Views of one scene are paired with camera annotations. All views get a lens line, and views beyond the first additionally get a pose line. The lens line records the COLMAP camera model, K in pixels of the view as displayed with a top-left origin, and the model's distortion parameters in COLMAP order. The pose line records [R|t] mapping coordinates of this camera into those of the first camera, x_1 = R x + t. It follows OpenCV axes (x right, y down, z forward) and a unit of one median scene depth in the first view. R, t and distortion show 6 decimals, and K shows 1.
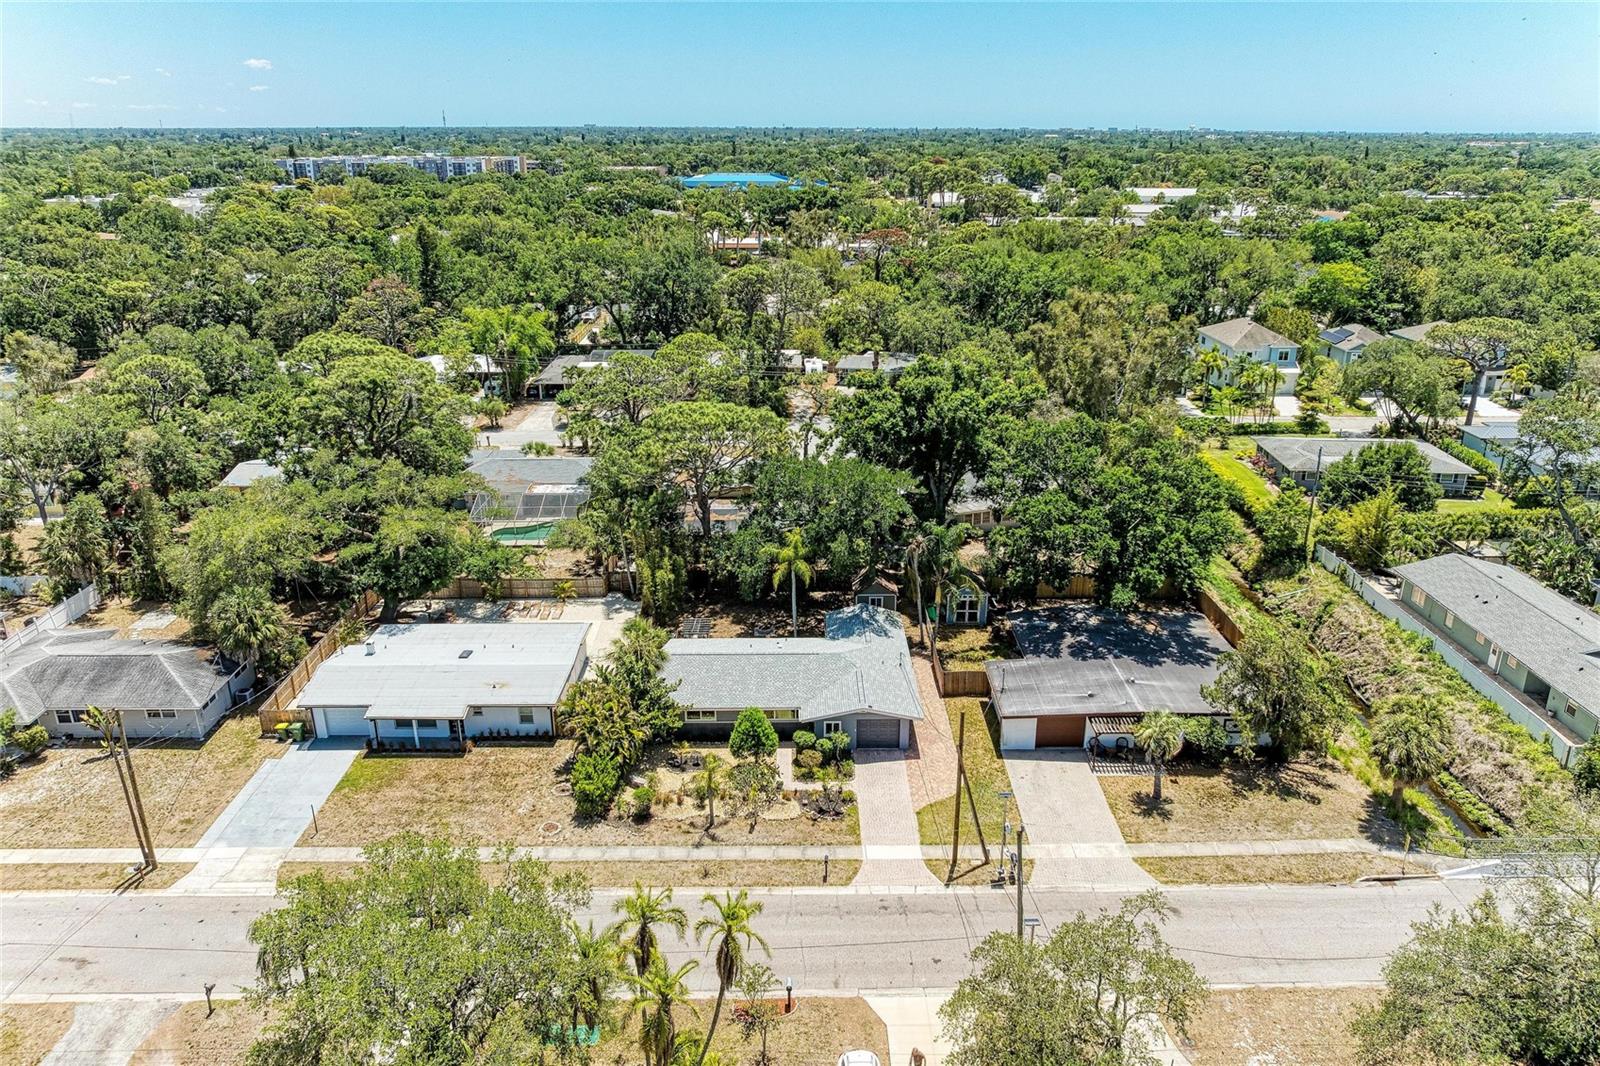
lens RADIAL K [[1108.2, 0, 806.8], [0, 1108.2, 537.7], [0, 0, 1]] dist [-0.016717, -0.005630]
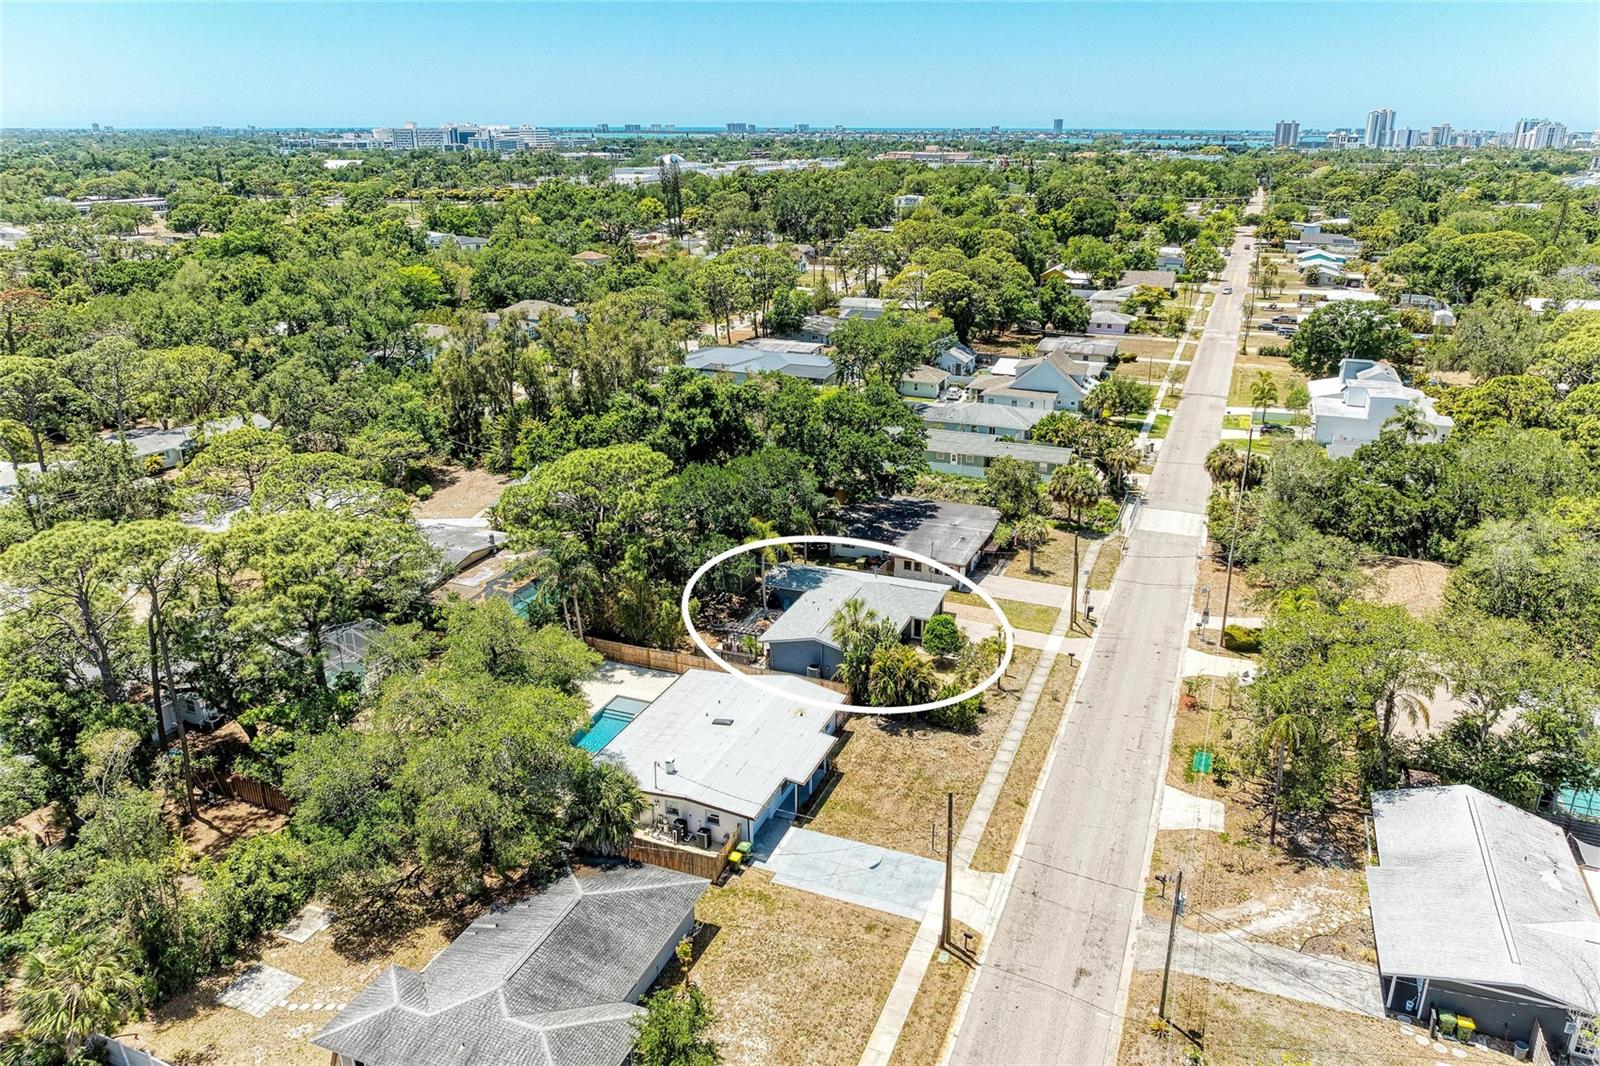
lens RADIAL K [[1108.2, 0, 806.8], [0, 1108.2, 537.7], [0, 0, 1]] dist [-0.016717, -0.005630]
pose [[0.379220, -0.323823, 0.866793, -1.190037], [0.320312, 0.924787, 0.205353, -0.251201], [-0.868097, 0.199771, 0.454422, 0.485346]]
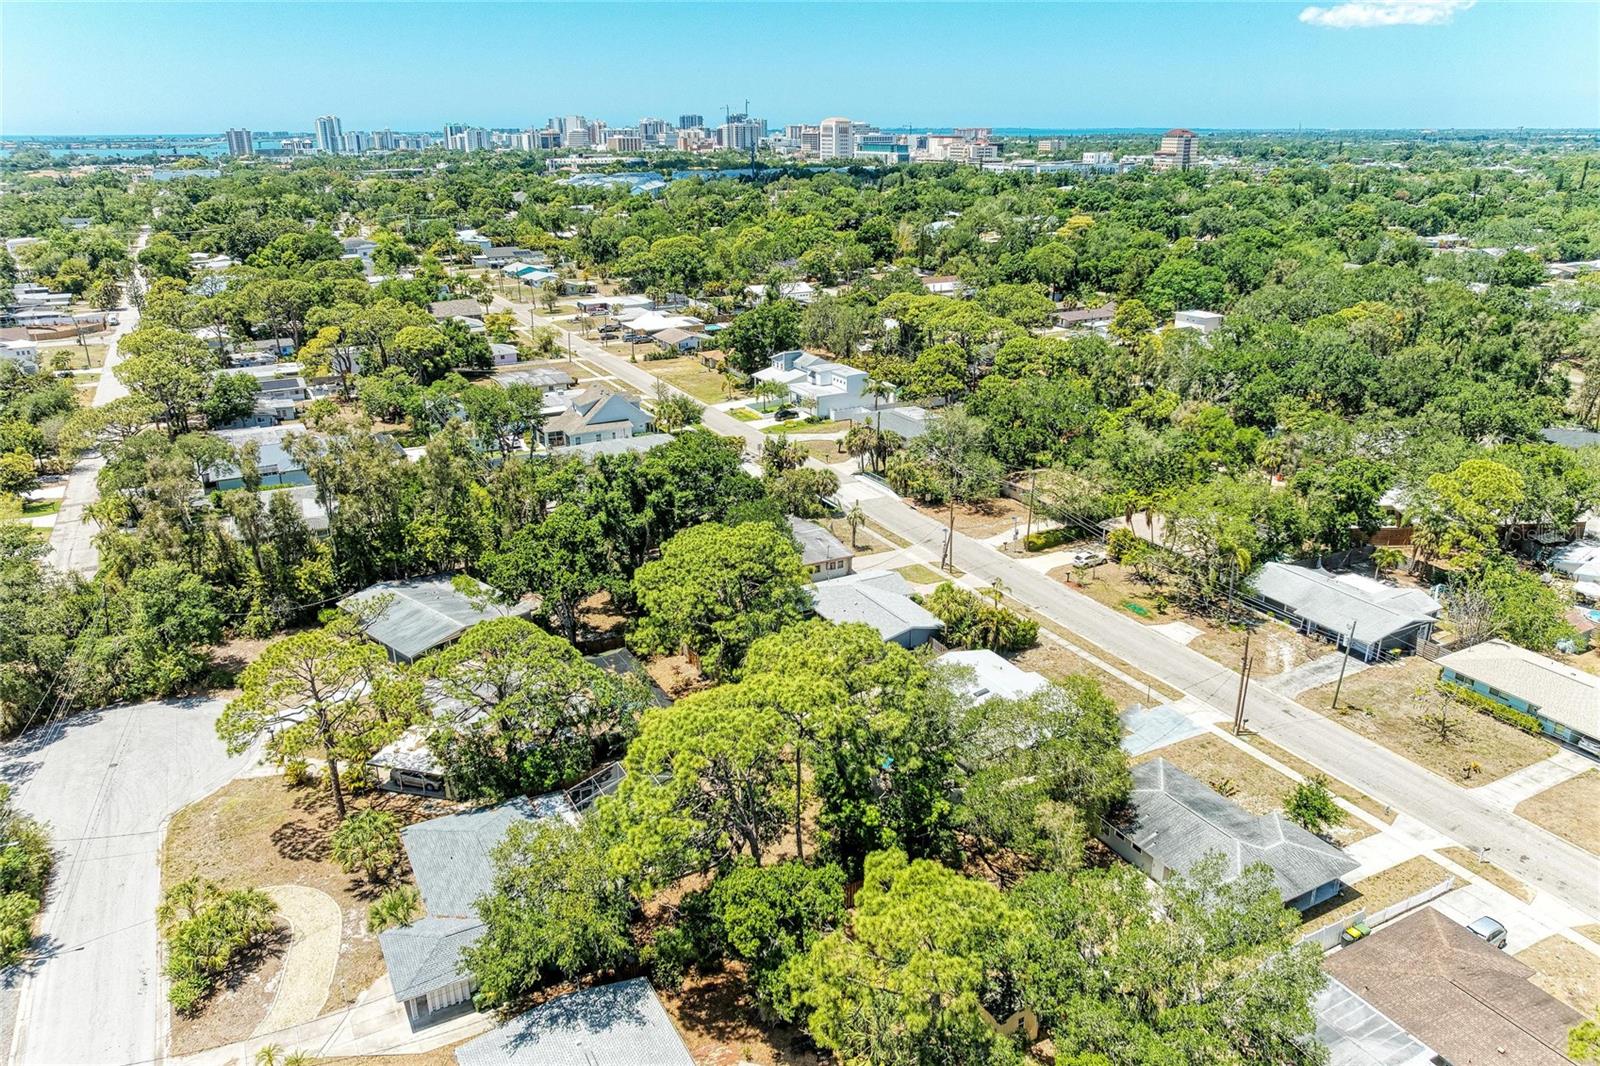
lens RADIAL K [[1123.2, 0, 800.0], [0, 1123.2, 533.0], [0, 0, 1]] dist [-0.020159, 0.001566]
pose [[-0.459400, -0.302900, 0.834987, -1.363302], [0.311648, 0.825328, 0.470861, -0.800202], [-0.831762, 0.476535, -0.284757, 1.590938]]
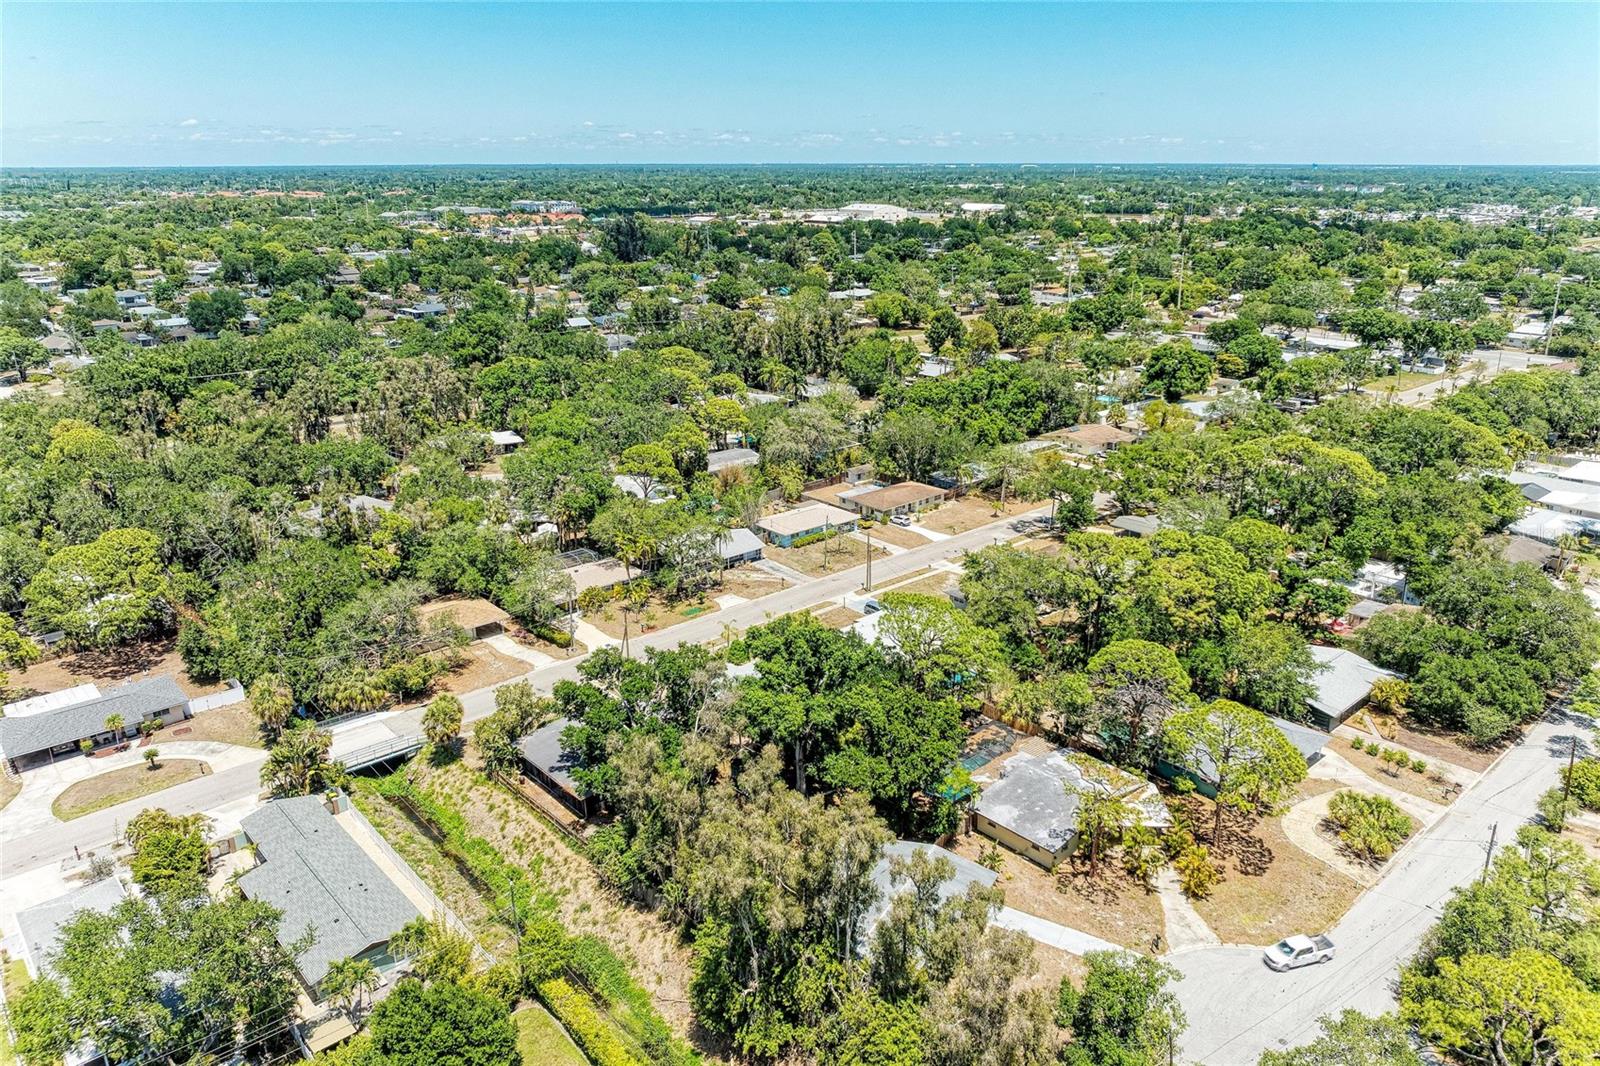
lens RADIAL K [[1108.2, 0, 806.8], [0, 1108.2, 537.7], [0, 0, 1]] dist [-0.016717, -0.005630]
pose [[-0.753397, 0.212217, -0.622380, 1.124460], [-0.228561, 0.802962, 0.550466, -1.182987], [0.616566, 0.556971, -0.556444, 2.079068]]
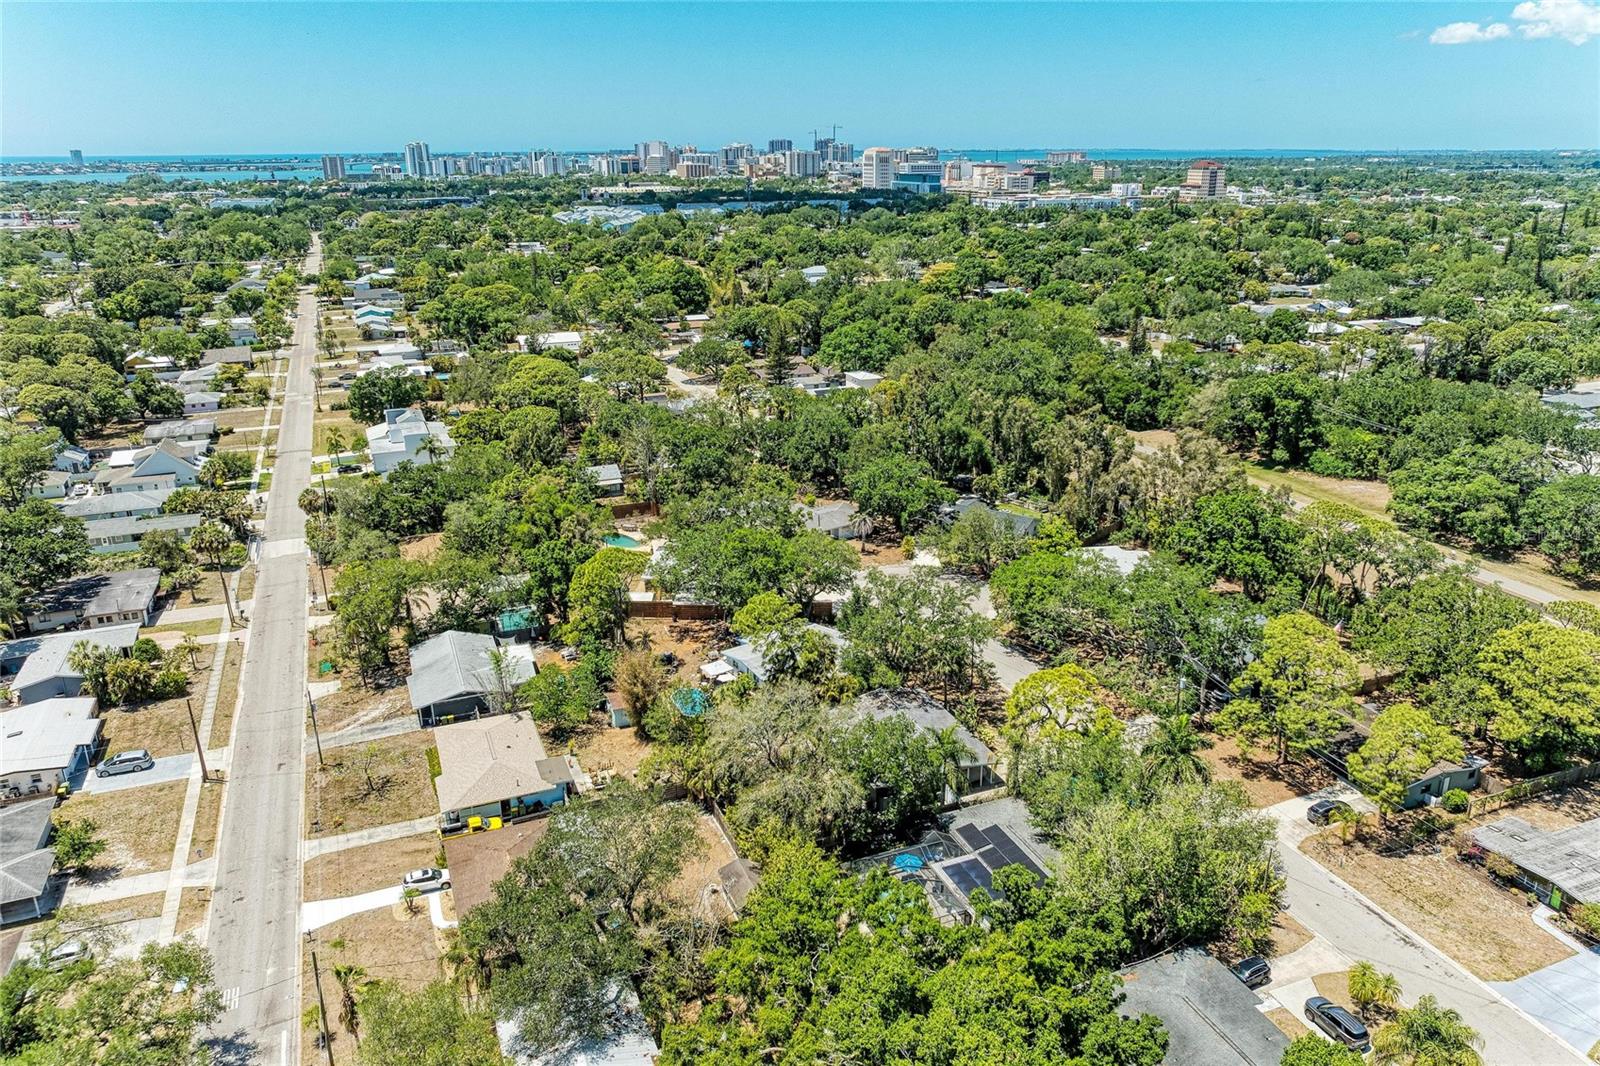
lens RADIAL K [[1123.2, 0, 800.0], [0, 1123.2, 533.0], [0, 0, 1]] dist [-0.020159, 0.001566]
pose [[-0.364783, -0.303148, 0.880361, -2.195762], [0.327157, 0.843494, 0.426012, -0.483512], [-0.871723, 0.443418, -0.208516, 0.252653]]
